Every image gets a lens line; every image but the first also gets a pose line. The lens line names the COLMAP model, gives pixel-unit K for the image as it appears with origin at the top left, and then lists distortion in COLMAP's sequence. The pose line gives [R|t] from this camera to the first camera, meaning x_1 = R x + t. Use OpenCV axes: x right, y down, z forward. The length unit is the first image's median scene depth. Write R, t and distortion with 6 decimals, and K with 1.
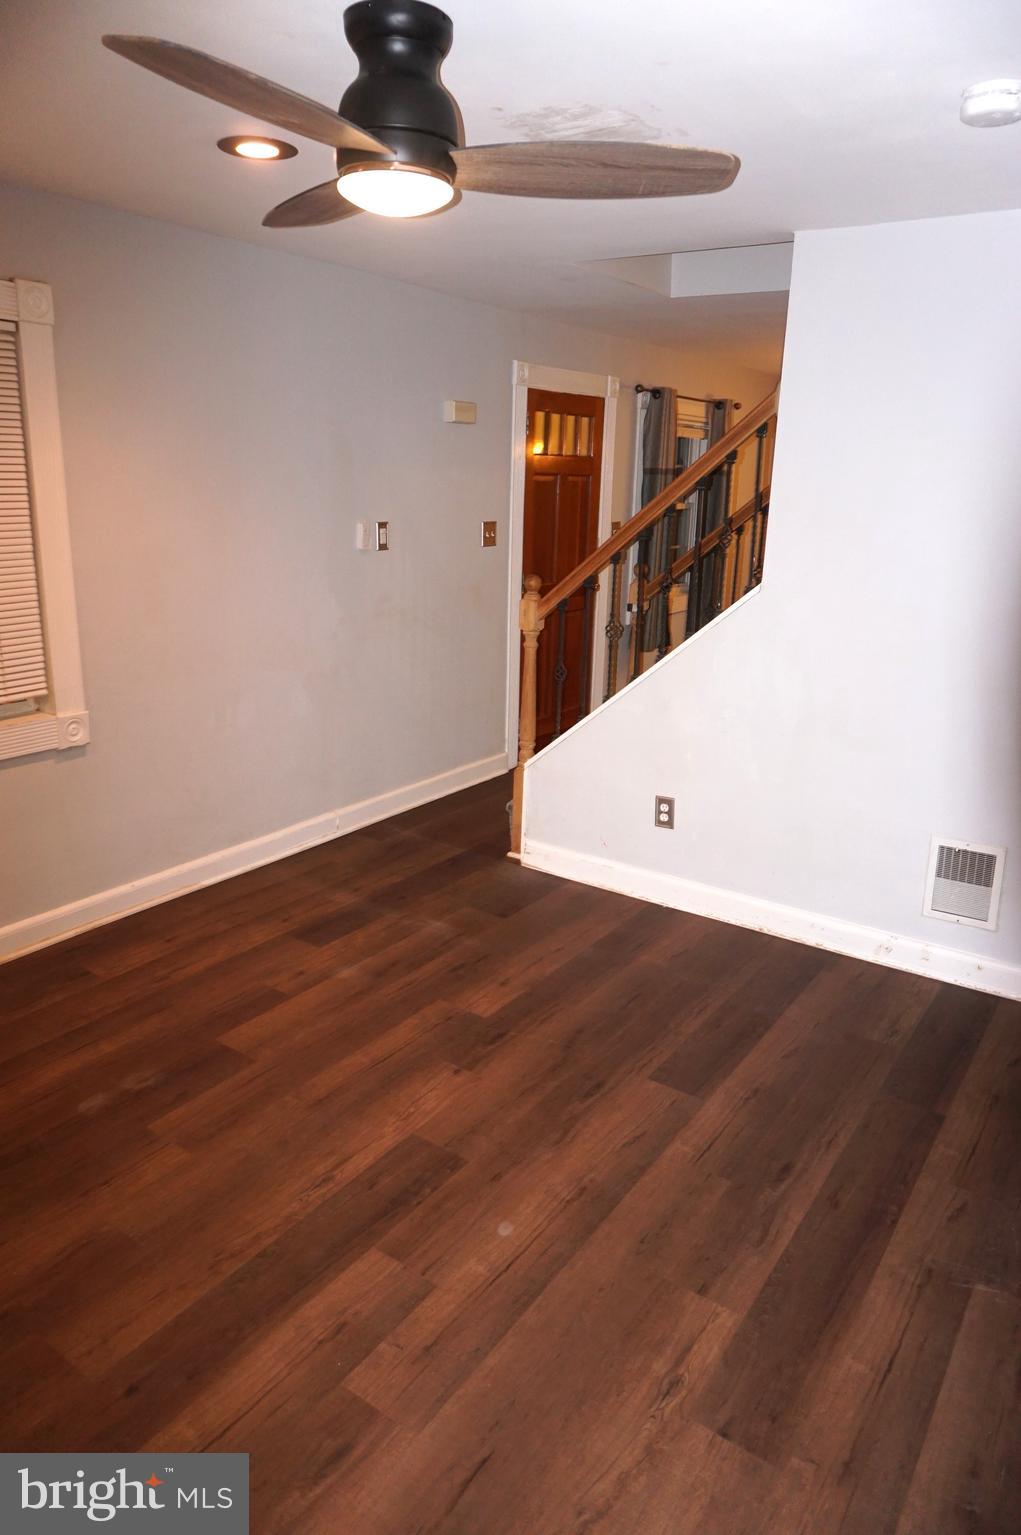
lens RADIAL K [[1015.4, 0, 510.5], [0, 1015.4, 767.5], [0, 0, 1]] dist [-0.038136, 0.027810]
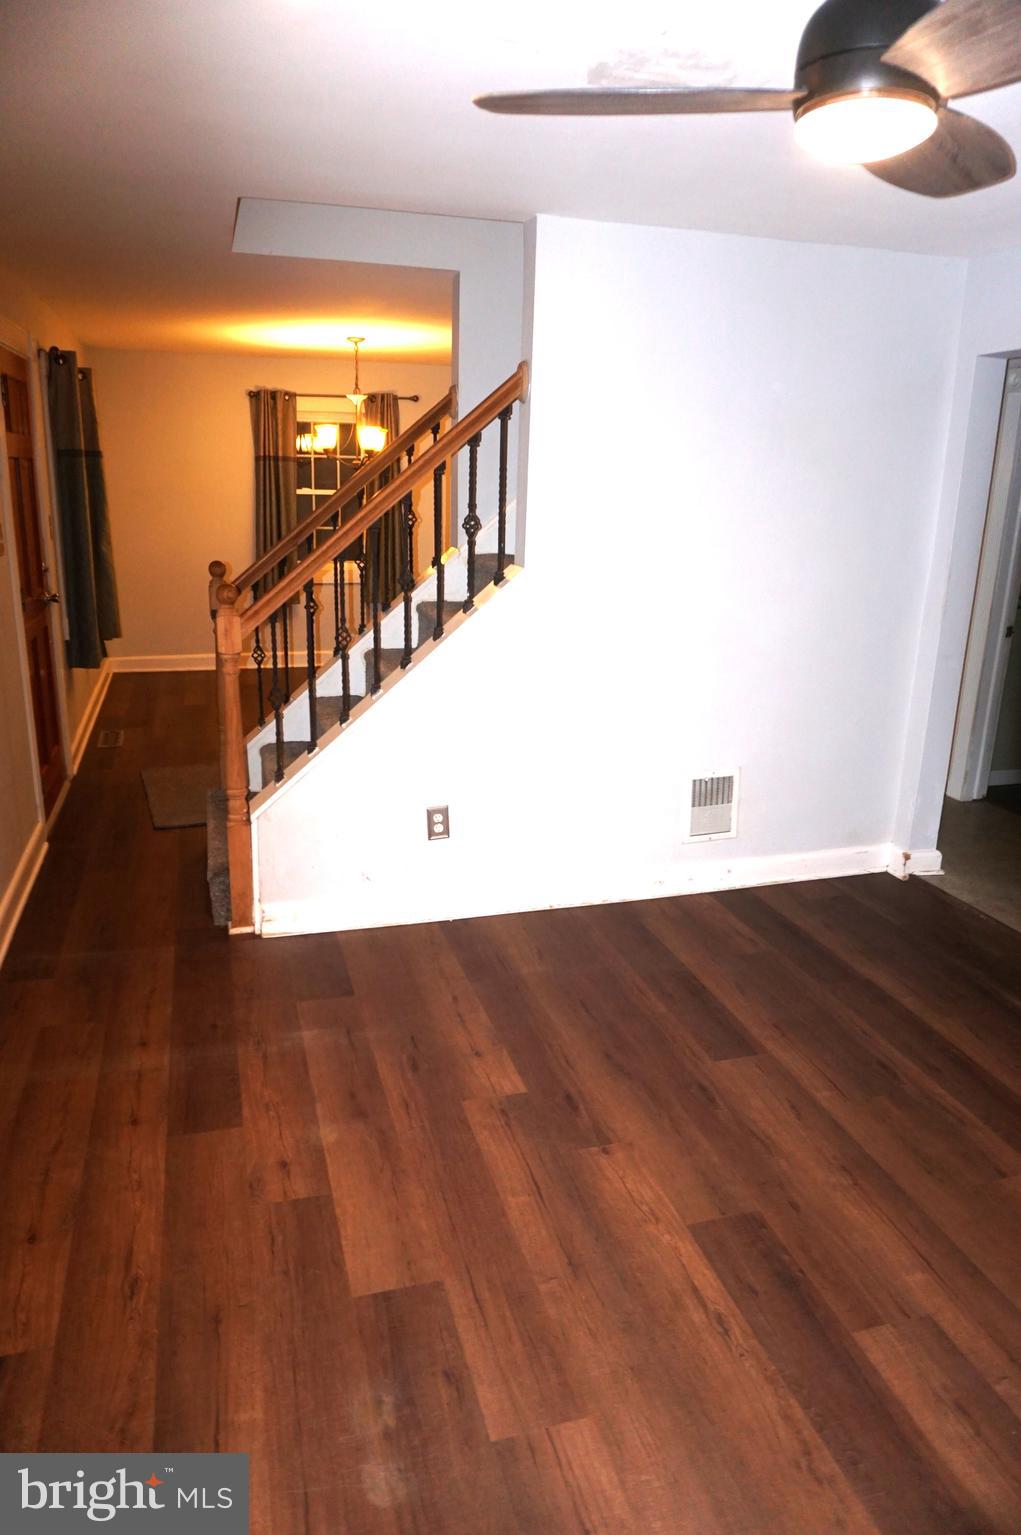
lens RADIAL K [[1015.4, 0, 510.5], [0, 1015.4, 767.5], [0, 0, 1]] dist [-0.038136, 0.027810]
pose [[0.624446, -0.223091, 0.748530, -0.599723], [0.209582, 0.971055, 0.114573, -0.119265], [-0.752425, 0.085333, 0.653127, 0.413267]]
